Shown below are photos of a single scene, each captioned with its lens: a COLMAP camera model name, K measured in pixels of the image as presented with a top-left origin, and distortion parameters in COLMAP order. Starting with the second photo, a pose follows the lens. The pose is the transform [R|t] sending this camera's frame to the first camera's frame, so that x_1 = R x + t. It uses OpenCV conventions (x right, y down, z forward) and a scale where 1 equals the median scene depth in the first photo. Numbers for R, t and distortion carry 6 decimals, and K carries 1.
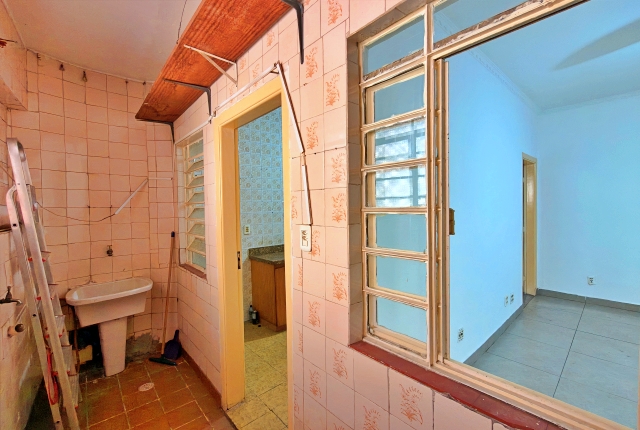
lens RADIAL K [[272.5, 0, 317.9], [0, 272.5, 210.7], [0, 0, 1]] dist [0.004540, 0.000157]
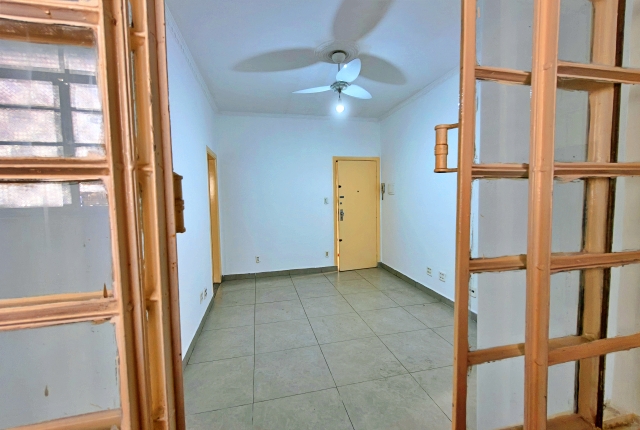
lens RADIAL K [[272.5, 0, 318.3], [0, 272.5, 211.9], [0, 0, 1]] dist [0.004540, 0.000157]
pose [[0.483759, -0.042571, 0.874165, 0.069216], [0.032965, 0.998994, 0.030408, 0.015397], [-0.874580, 0.014106, 0.484675, 0.186200]]
